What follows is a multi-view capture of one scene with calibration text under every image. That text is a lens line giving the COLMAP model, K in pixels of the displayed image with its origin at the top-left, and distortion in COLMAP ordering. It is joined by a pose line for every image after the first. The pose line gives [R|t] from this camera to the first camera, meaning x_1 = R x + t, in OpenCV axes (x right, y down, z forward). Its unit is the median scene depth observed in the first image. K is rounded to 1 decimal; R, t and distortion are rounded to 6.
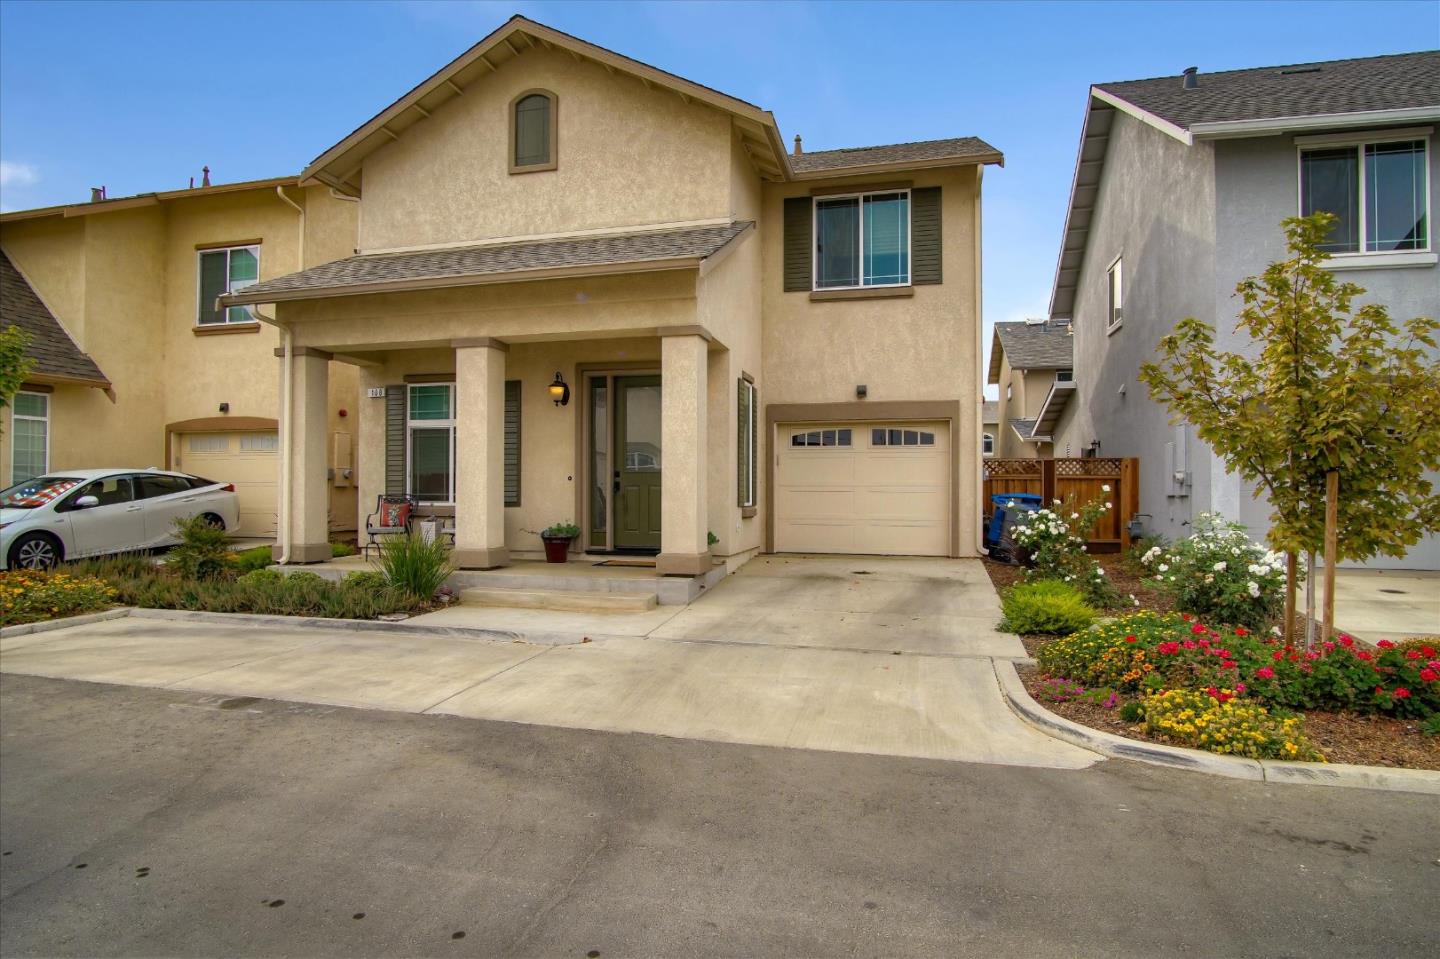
lens RADIAL K [[778.0, 0, 747.8], [0, 778.0, 483.4], [0, 0, 1]] dist [-0.029752, 0.005246]
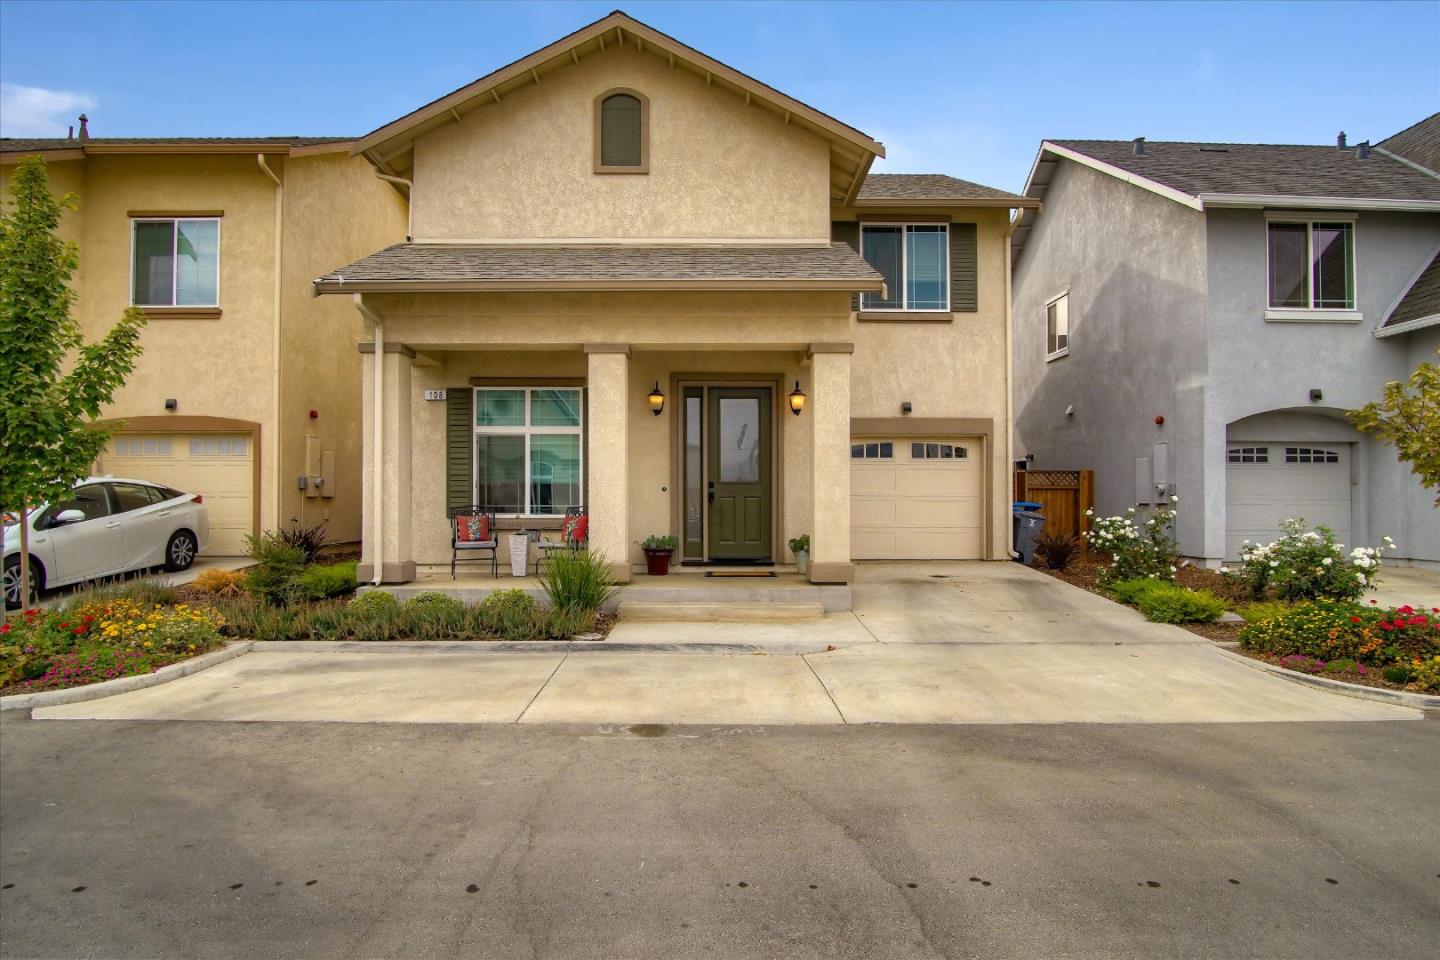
lens RADIAL K [[778.0, 0, 747.4], [0, 778.0, 490.4], [0, 0, 1]] dist [-0.029752, 0.005246]
pose [[0.967593, -0.000131, 0.252515, -0.376067], [0.000105, 1.000000, 0.000117, -0.004920], [-0.252515, -0.000087, 0.967593, 0.019909]]
